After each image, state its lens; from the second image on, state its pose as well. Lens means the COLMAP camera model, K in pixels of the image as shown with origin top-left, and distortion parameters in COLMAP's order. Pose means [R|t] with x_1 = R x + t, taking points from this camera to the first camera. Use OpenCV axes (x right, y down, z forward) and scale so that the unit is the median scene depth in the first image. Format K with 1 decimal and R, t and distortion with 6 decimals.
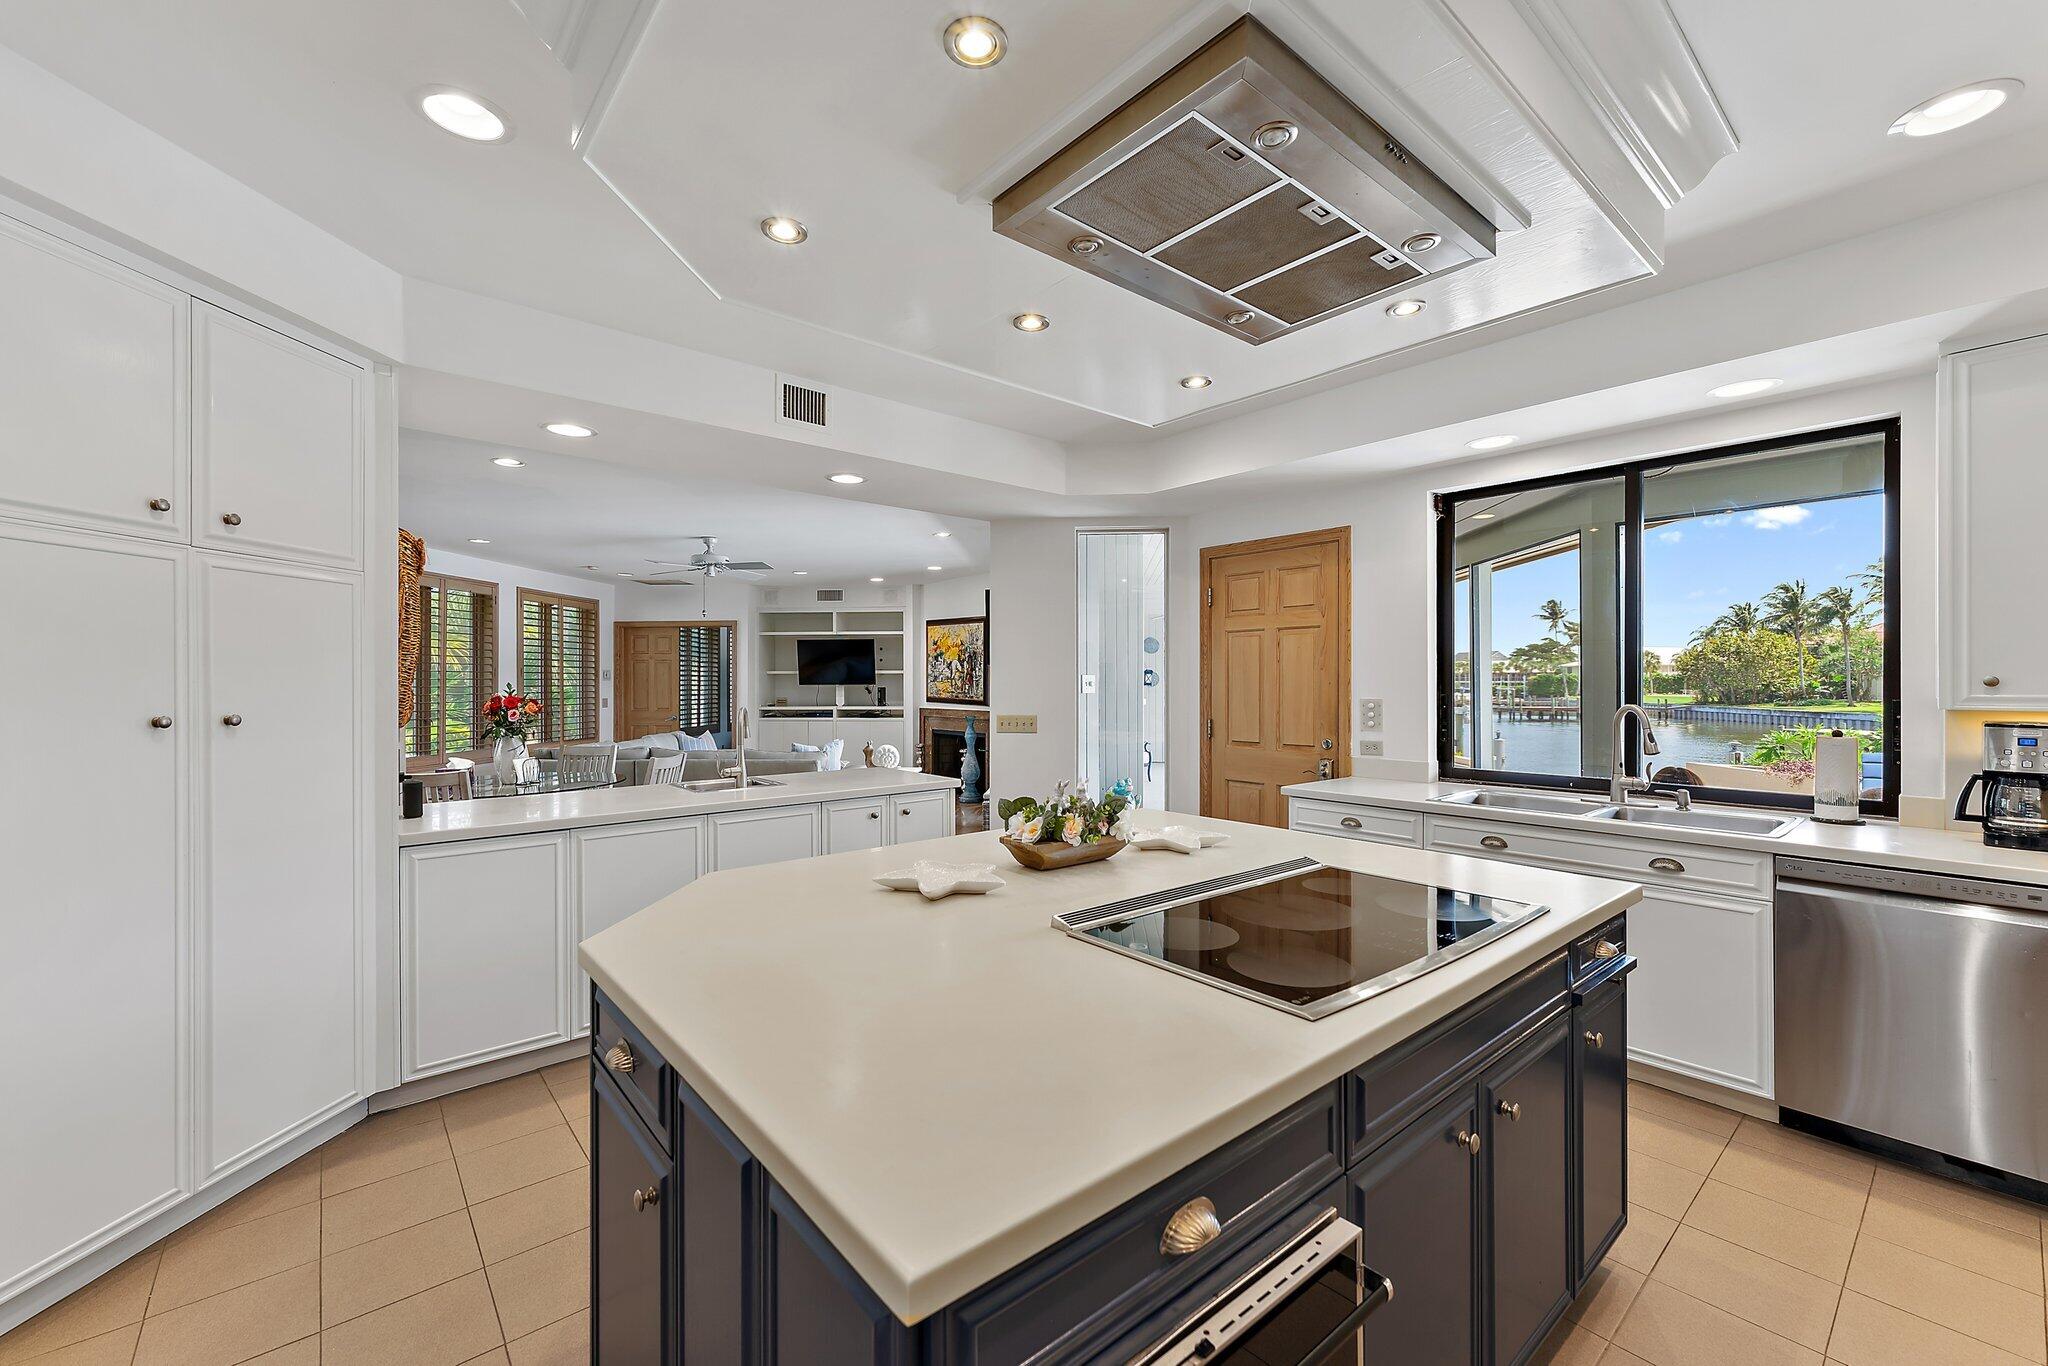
lens RADIAL K [[837.3, 0, 1013.9], [0, 837.3, 685.1], [0, 0, 1]] dist [0.014757, -0.001205]
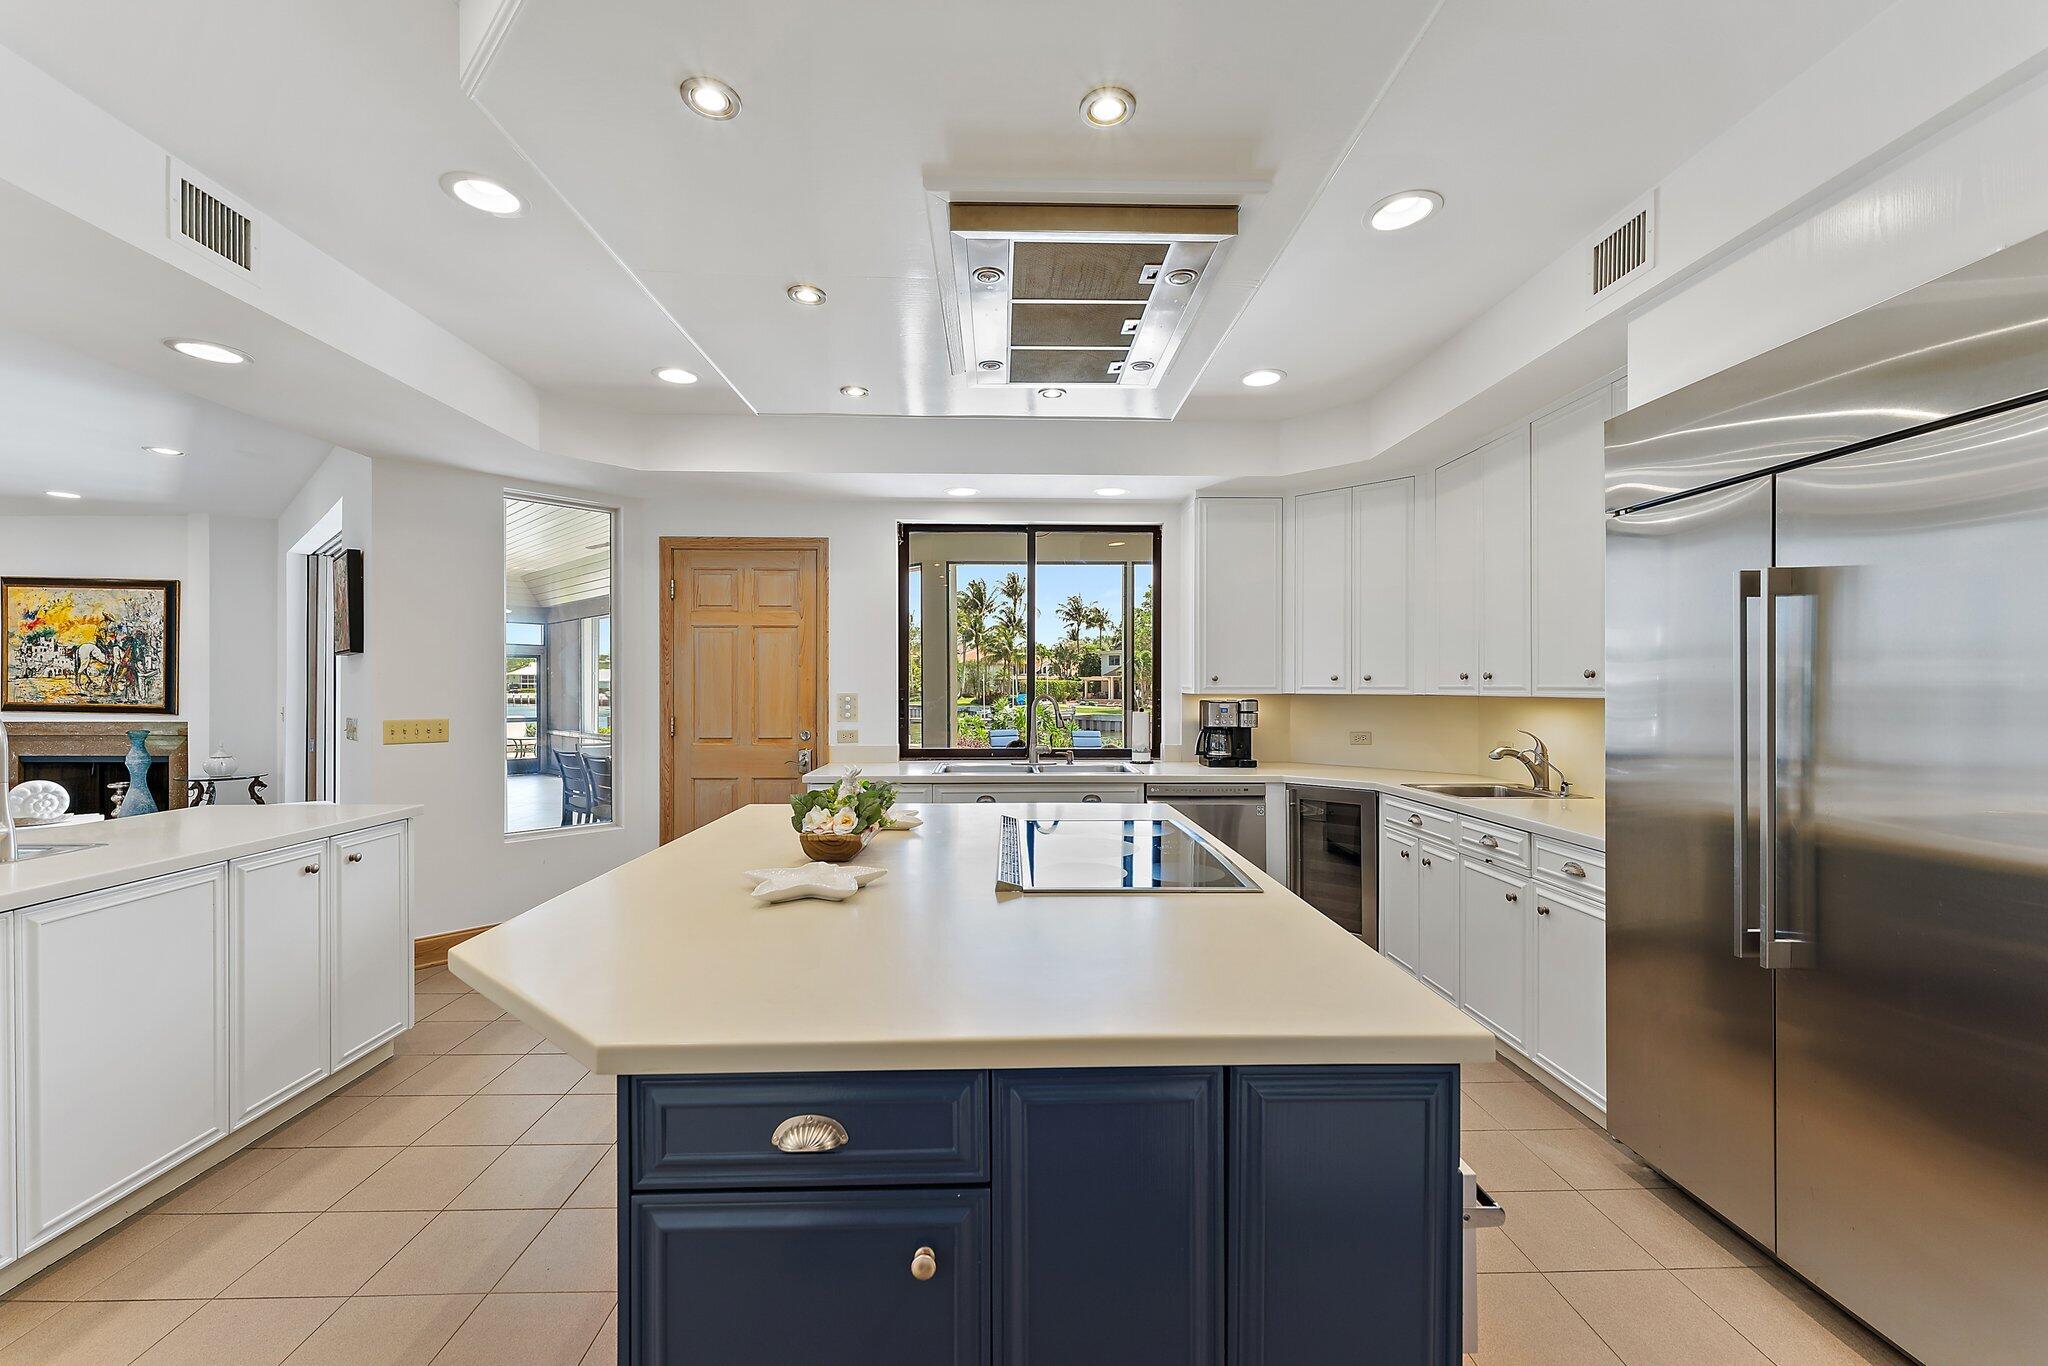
lens RADIAL K [[837.3, 0, 1020.9], [0, 837.3, 686.4], [0, 0, 1]] dist [0.014757, -0.001205]
pose [[0.627465, -0.000217, 0.778645, -0.248026], [0.001207, 0.999999, -0.000694, 0.006667], [-0.778644, 0.001376, 0.627464, 0.084321]]
